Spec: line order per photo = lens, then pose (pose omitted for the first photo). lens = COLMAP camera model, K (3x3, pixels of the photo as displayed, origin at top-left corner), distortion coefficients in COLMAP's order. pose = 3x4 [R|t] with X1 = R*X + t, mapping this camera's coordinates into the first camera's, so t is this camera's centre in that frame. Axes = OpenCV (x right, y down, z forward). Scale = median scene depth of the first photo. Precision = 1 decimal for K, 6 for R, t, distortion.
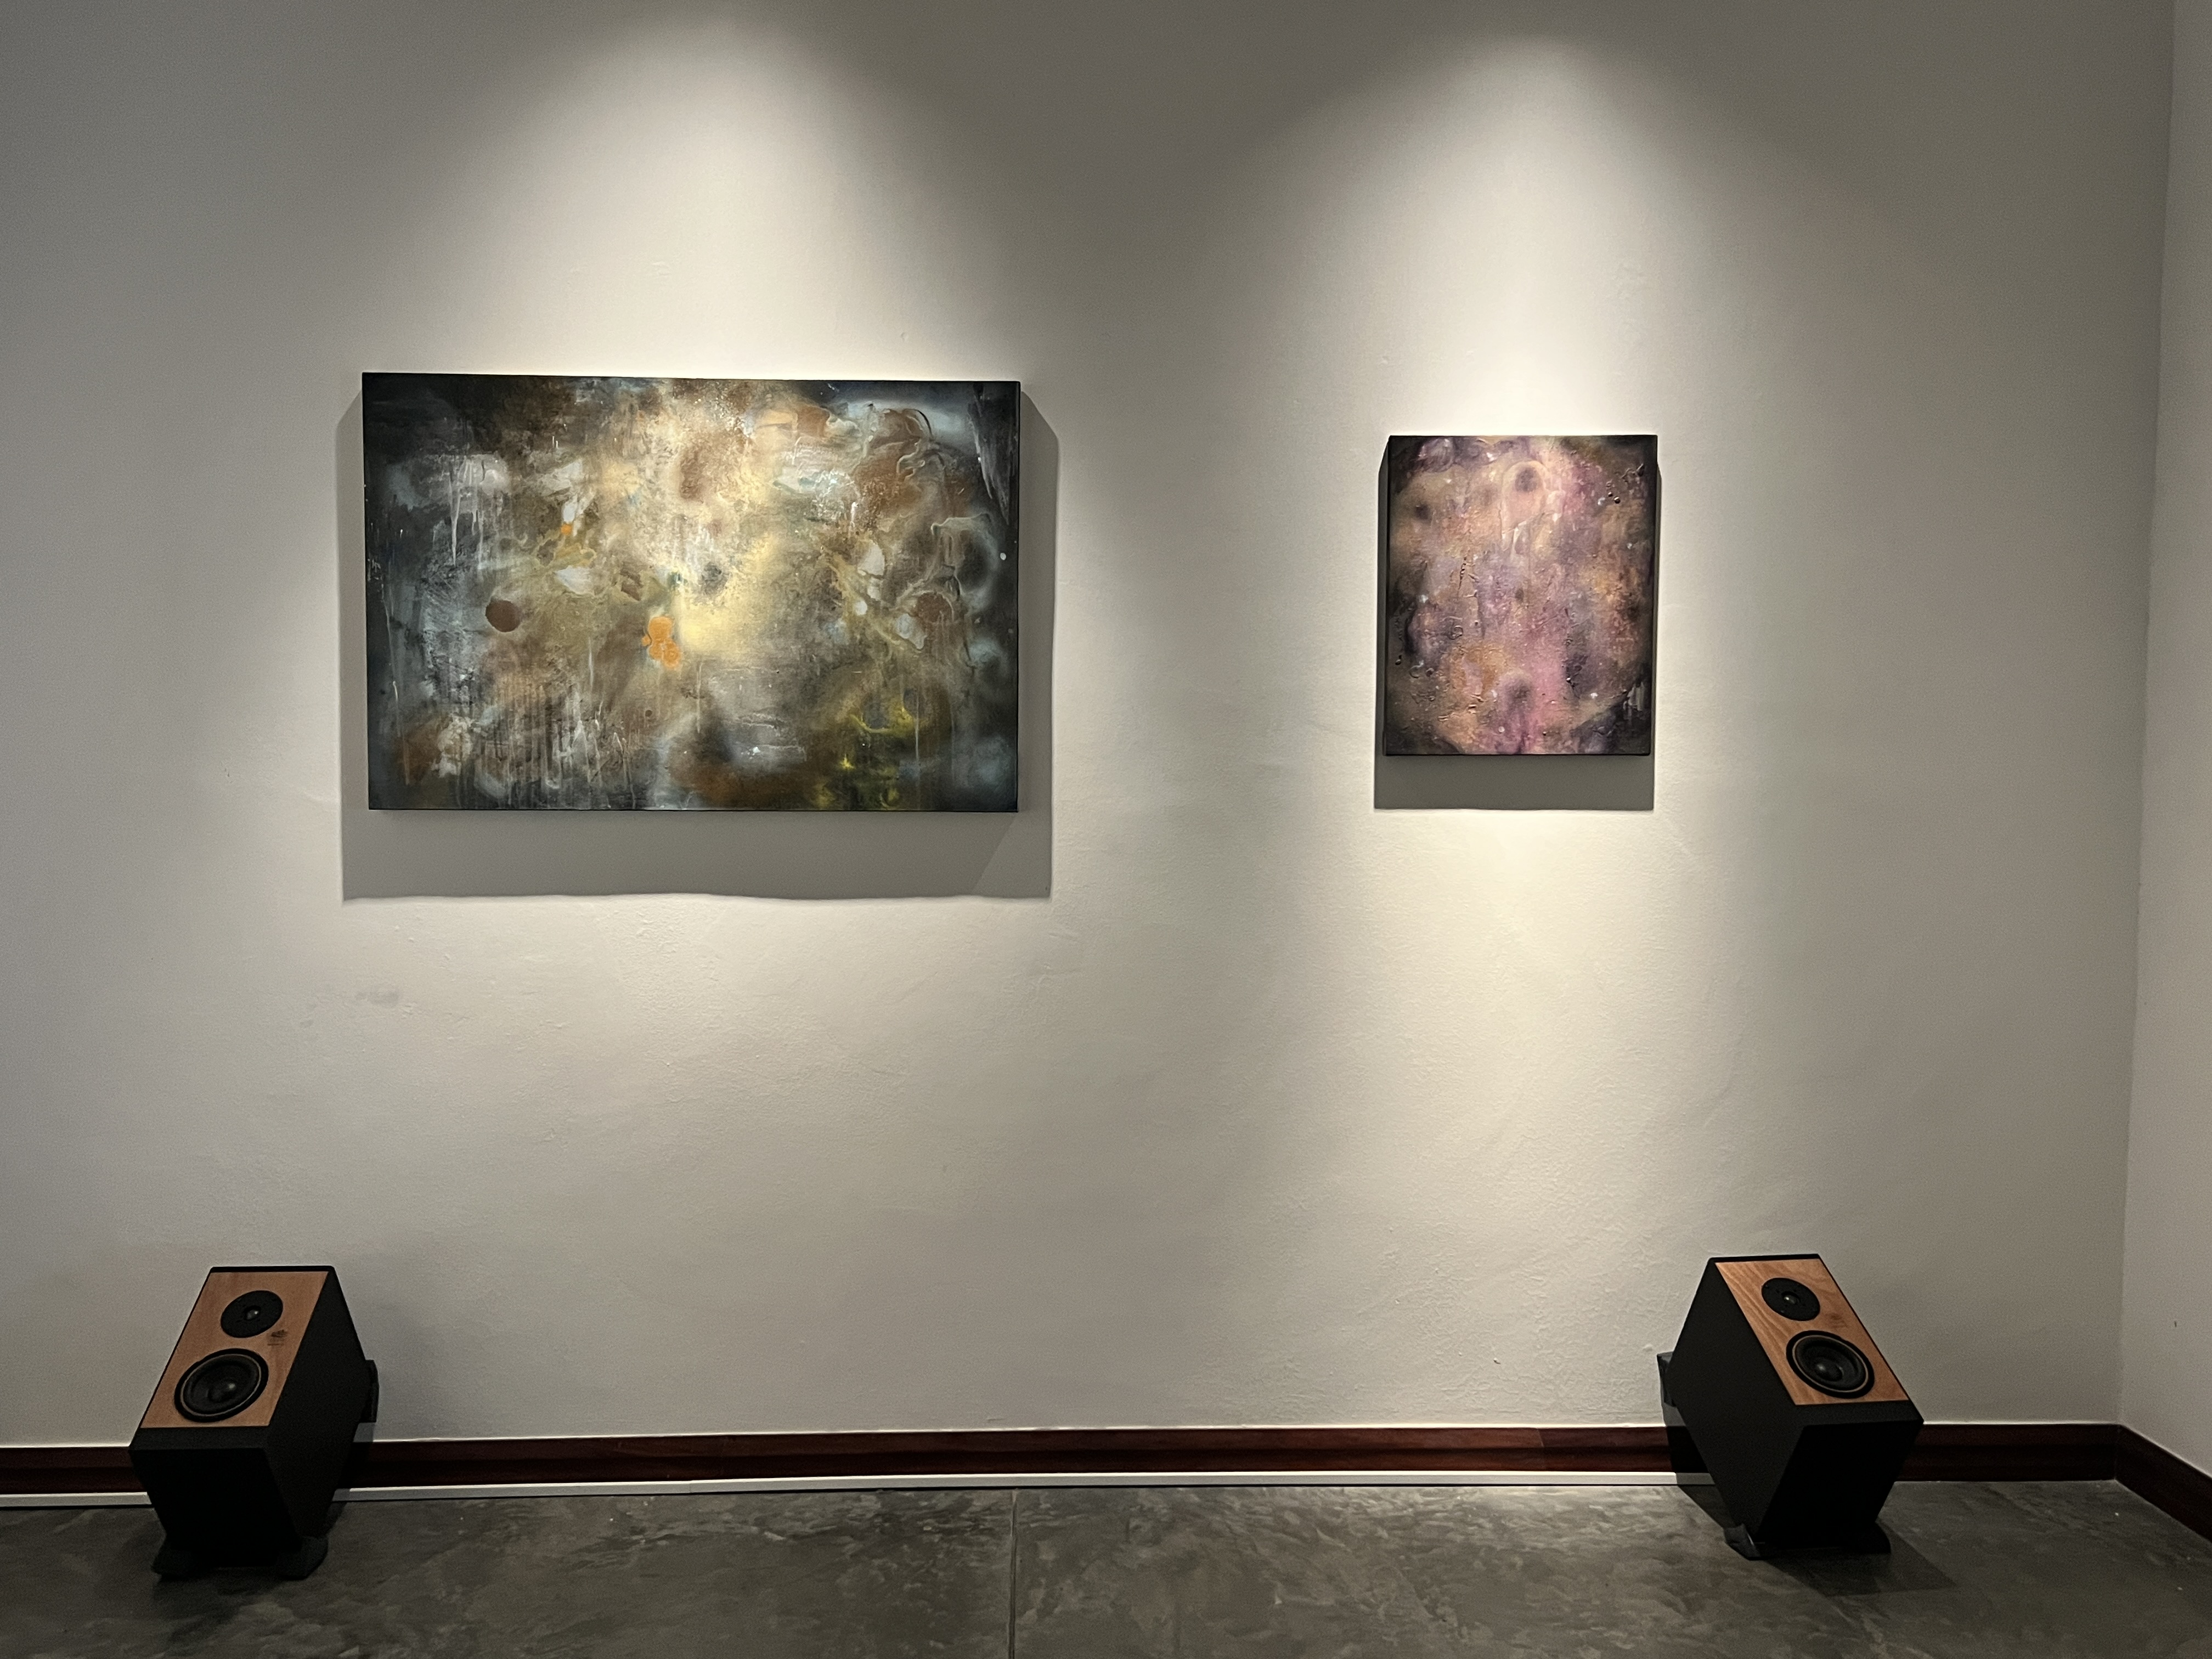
lens RADIAL K [[1854.5, 0, 1103.5], [0, 1854.5, 838.0], [0, 0, 1]] dist [-0.012366, -0.004725]
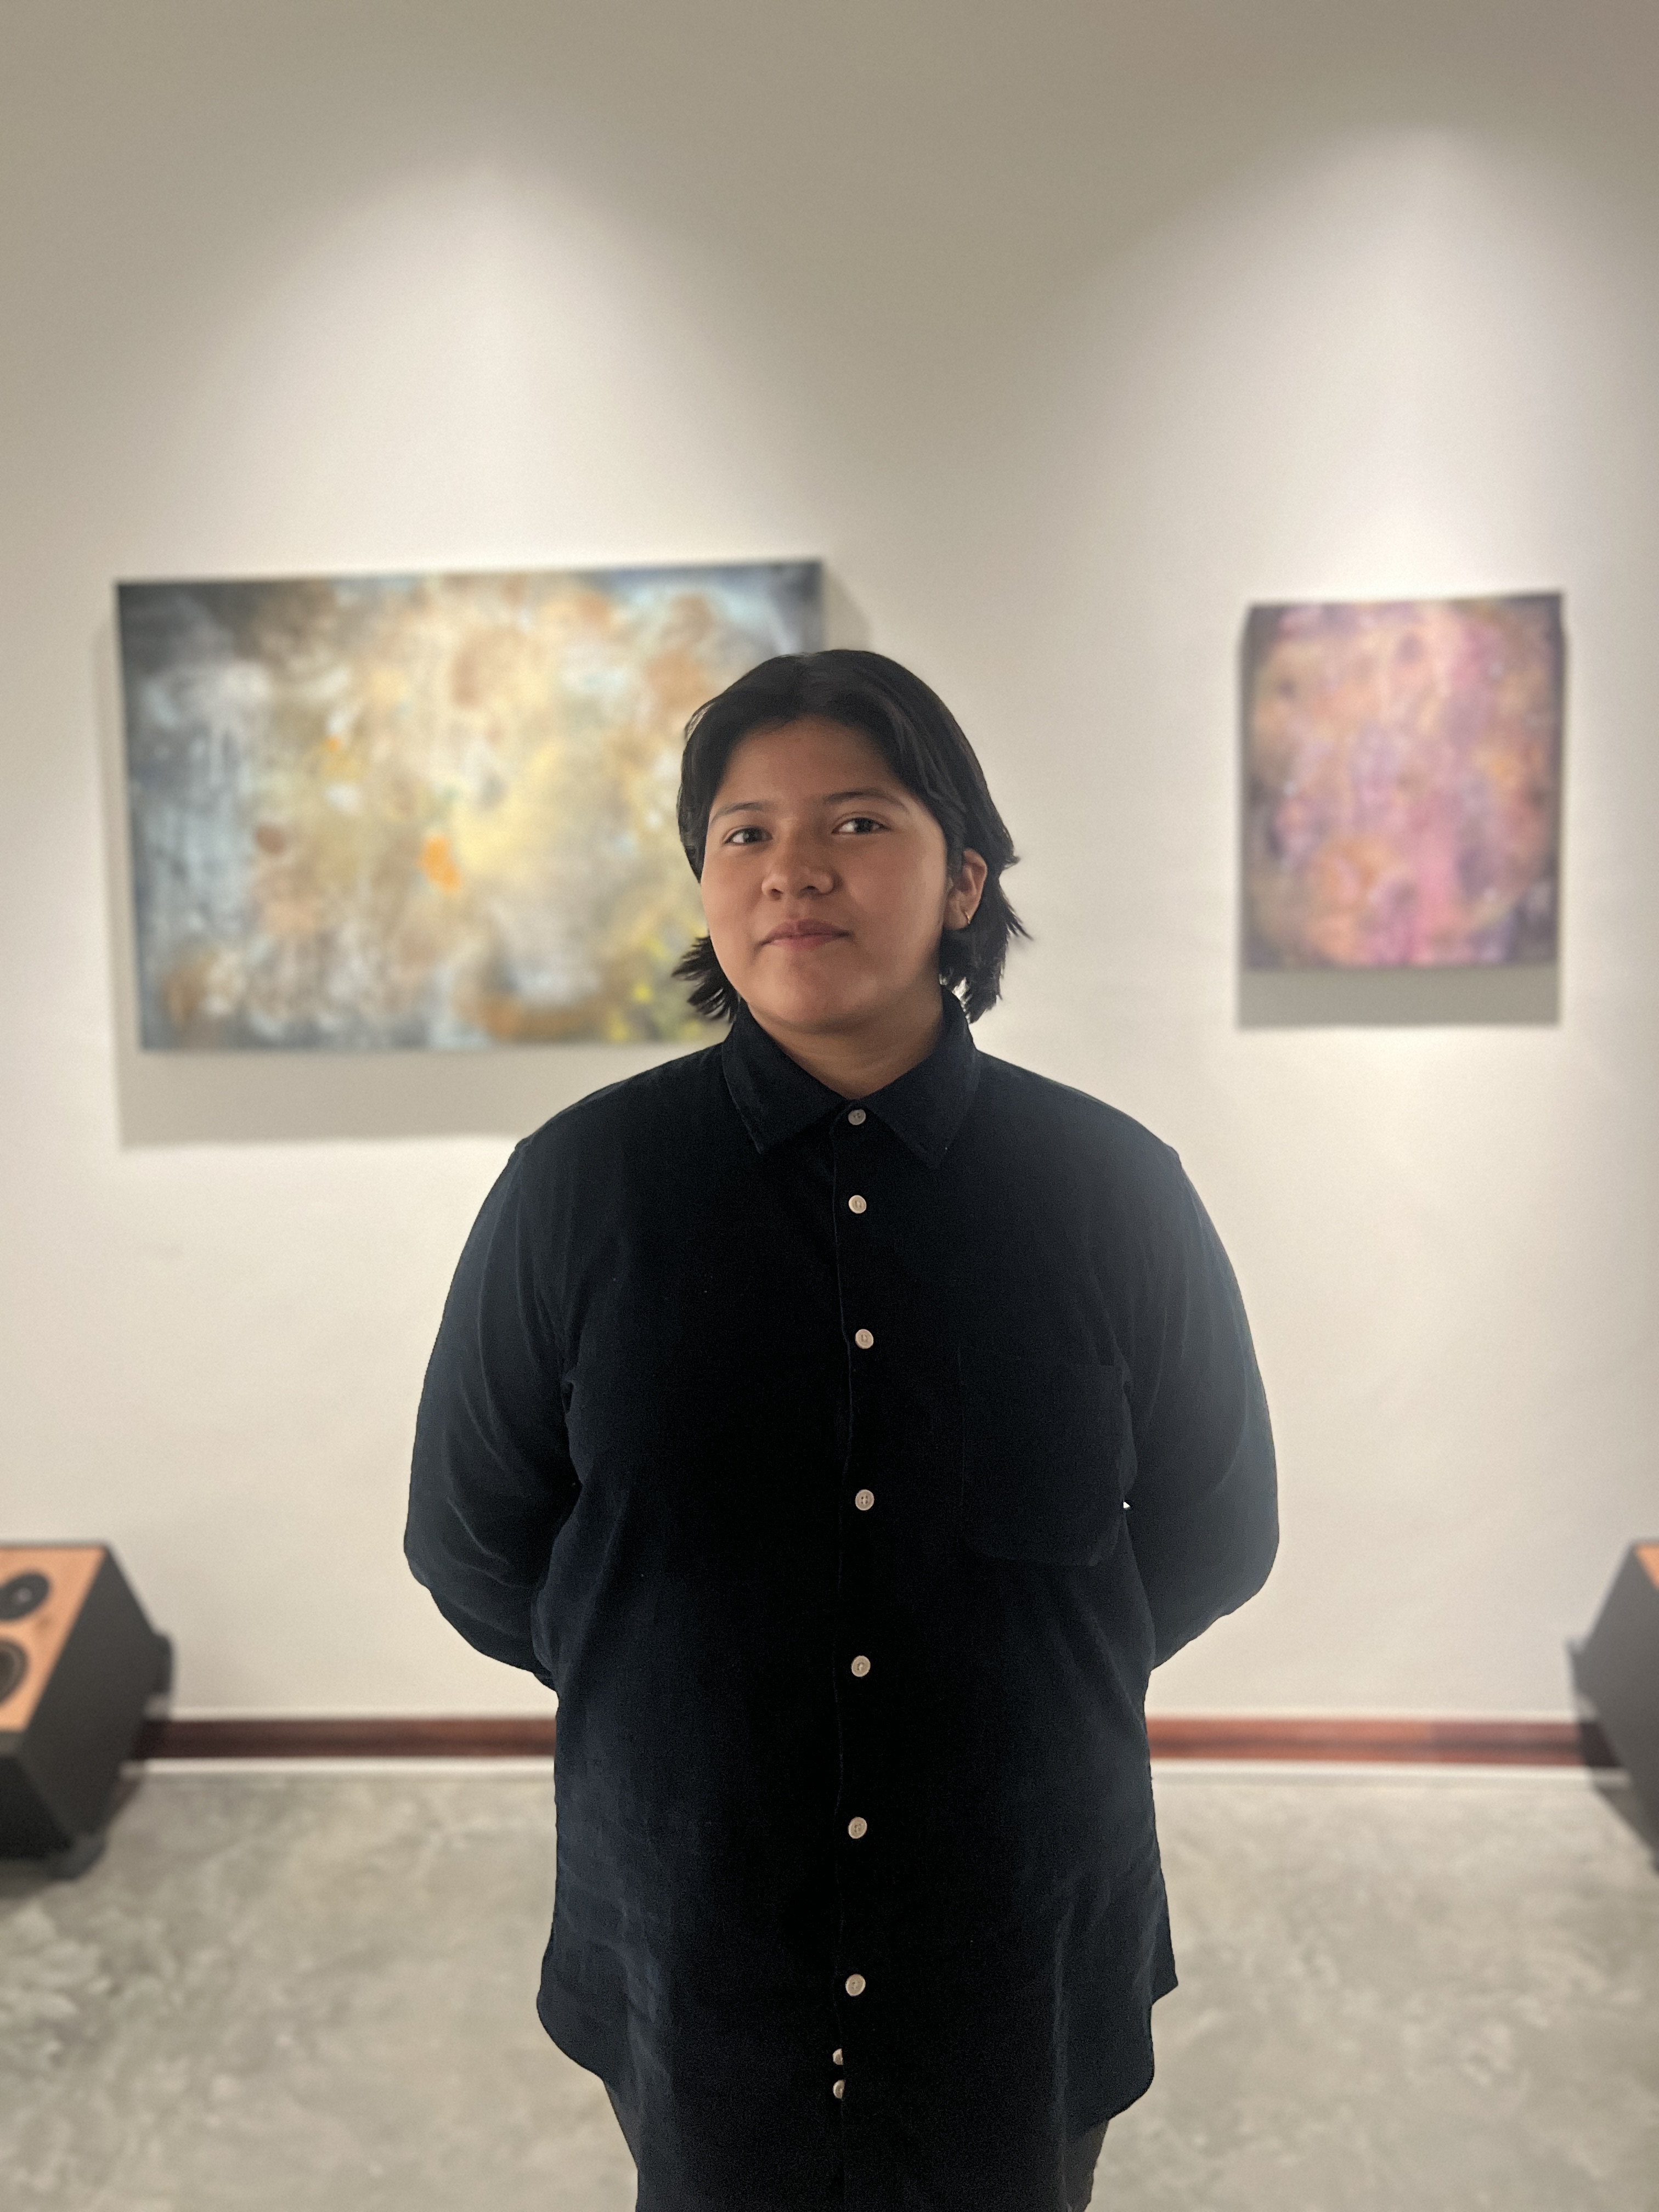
lens RADIAL K [[1710.5, 0, 830.7], [0, 1710.5, 1091.2], [0, 0, 1]] dist [-0.025185, -0.007689]
pose [[0.995190, -0.015493, -0.096727, 0.033229], [0.019026, 0.999181, 0.035708, -0.020123], [0.096094, -0.037377, 0.994670, 0.177646]]
